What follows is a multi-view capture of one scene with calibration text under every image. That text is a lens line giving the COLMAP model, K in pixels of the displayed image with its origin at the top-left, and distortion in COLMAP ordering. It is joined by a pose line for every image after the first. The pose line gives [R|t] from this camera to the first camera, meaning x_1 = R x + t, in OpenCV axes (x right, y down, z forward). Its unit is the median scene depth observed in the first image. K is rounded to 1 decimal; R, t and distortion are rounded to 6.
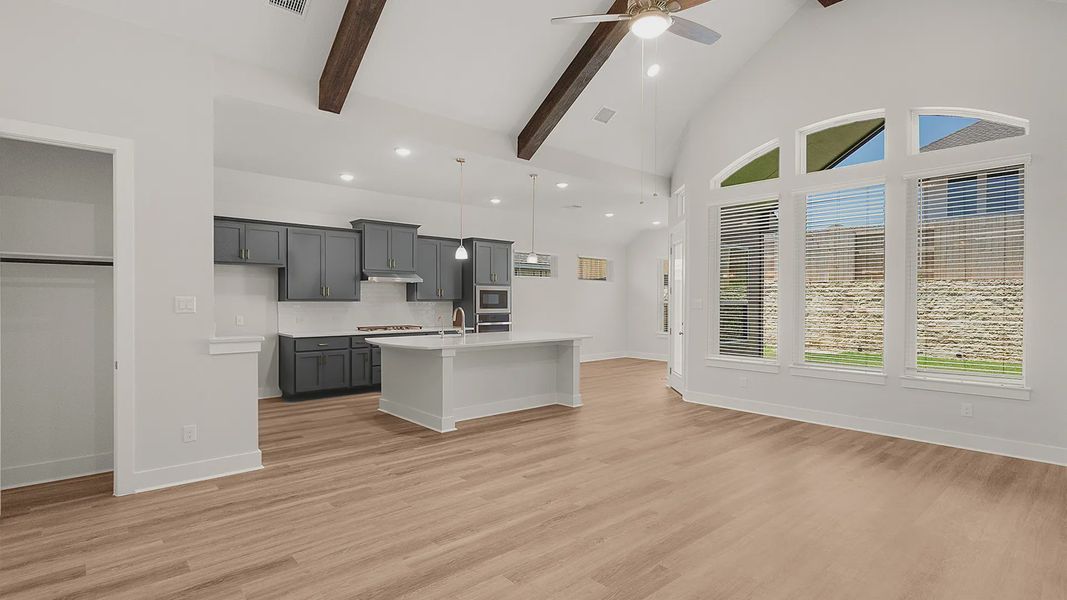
lens RADIAL K [[501.0, 0, 525.9], [0, 501.0, 301.5], [0, 0, 1]] dist [0.005288, -0.004272]
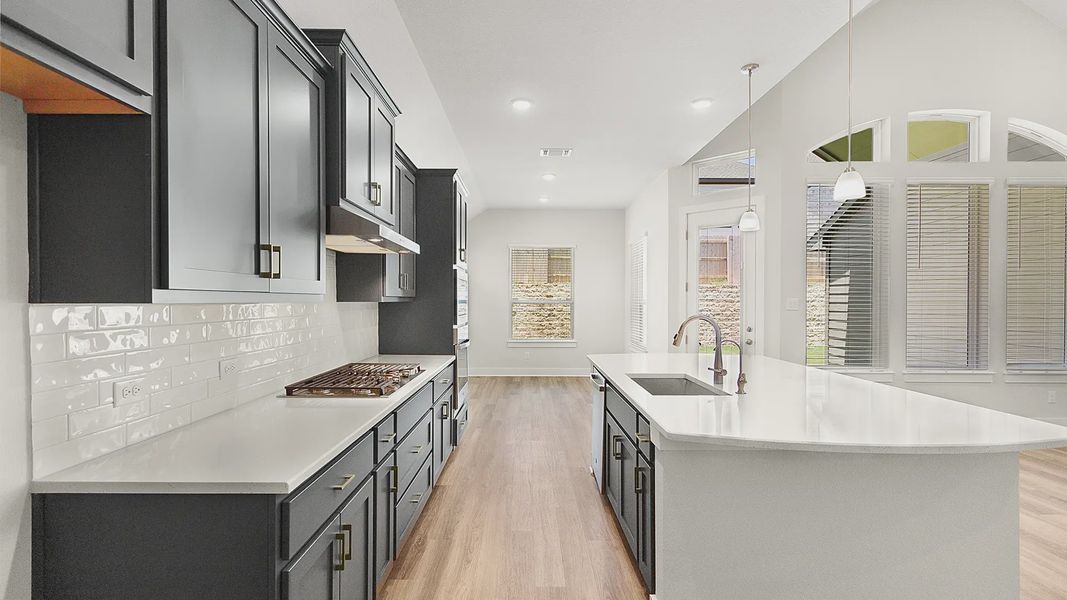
lens RADIAL K [[501.0, 0, 515.6], [0, 501.0, 304.0], [0, 0, 1]] dist [0.005288, -0.004272]
pose [[0.671808, -0.004816, 0.740710, -0.767402], [0.000102, 0.999979, 0.006409, -0.002140], [-0.740726, -0.004230, 0.671794, 1.113950]]
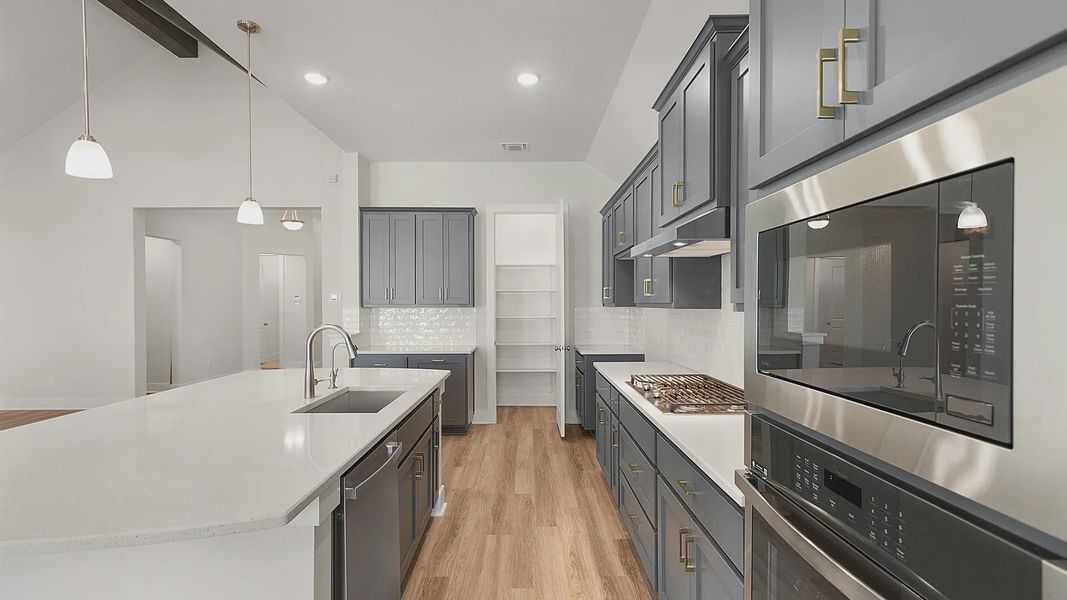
lens RADIAL K [[501.0, 0, 523.1], [0, 501.0, 306.4], [0, 0, 1]] dist [0.005288, -0.004272]
pose [[-0.663488, -0.002401, -0.748183, 0.059991], [-0.007550, 0.999965, 0.003486, -0.005823], [0.748149, 0.007962, -0.663483, 1.846079]]
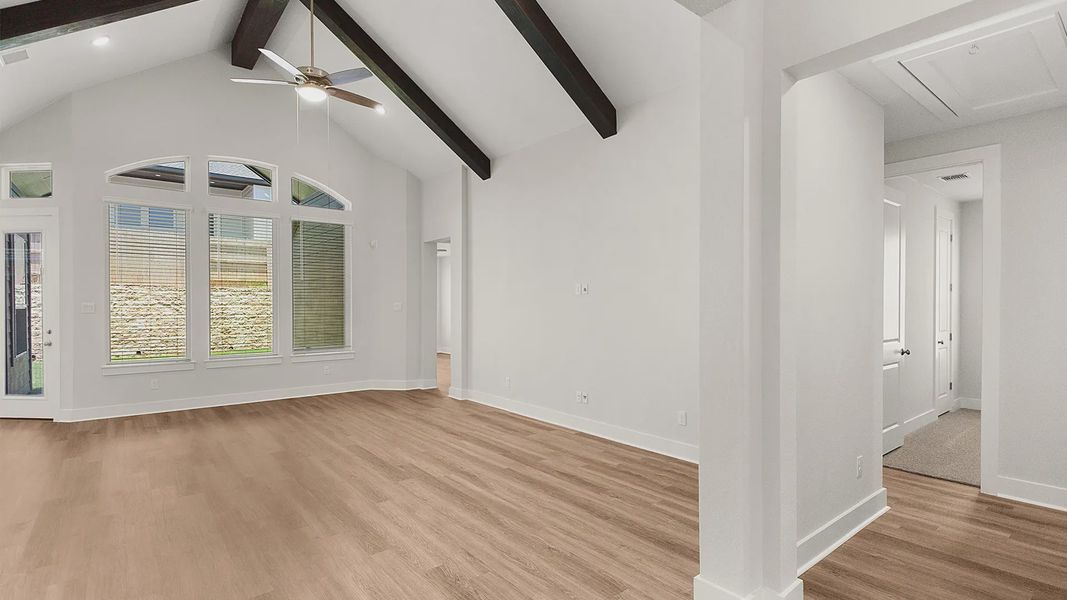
lens RADIAL K [[501.0, 0, 530.6], [0, 501.0, 306.2], [0, 0, 1]] dist [0.005288, -0.004272]
pose [[0.040118, -0.006583, 0.999173, -0.718492], [0.004097, 0.999971, 0.006424, -0.001369], [-0.999187, 0.003835, 0.040144, 0.266119]]
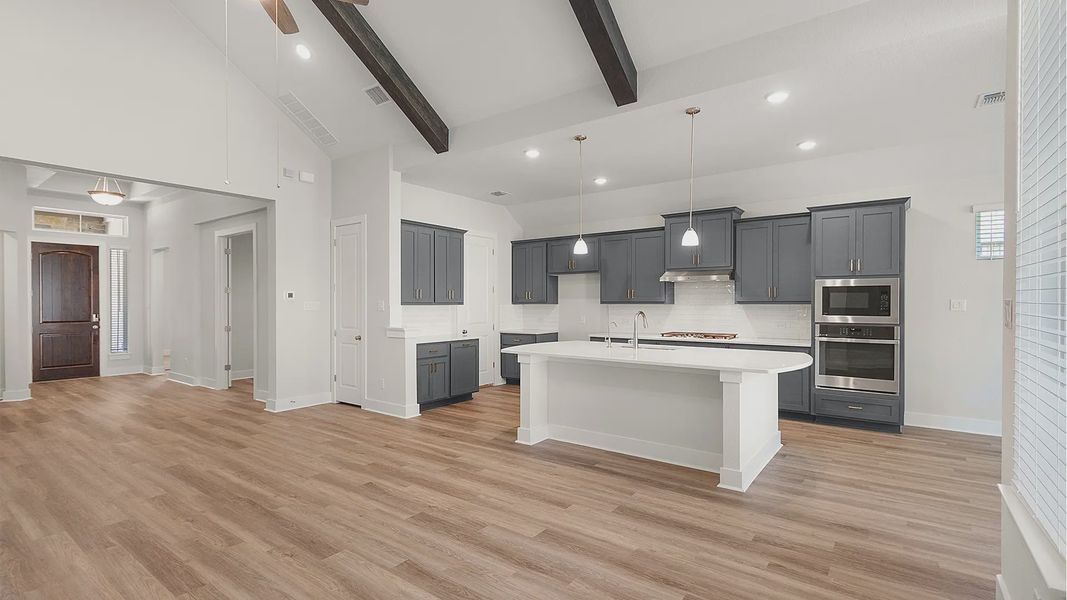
lens RADIAL K [[501.0, 0, 539.8], [0, 501.0, 308.7], [0, 0, 1]] dist [0.005288, -0.004272]
pose [[0.214197, 0.008952, -0.976749, 0.820628], [0.000351, 0.999957, 0.009242, -0.000685], [0.976790, -0.002322, 0.214185, 0.895354]]
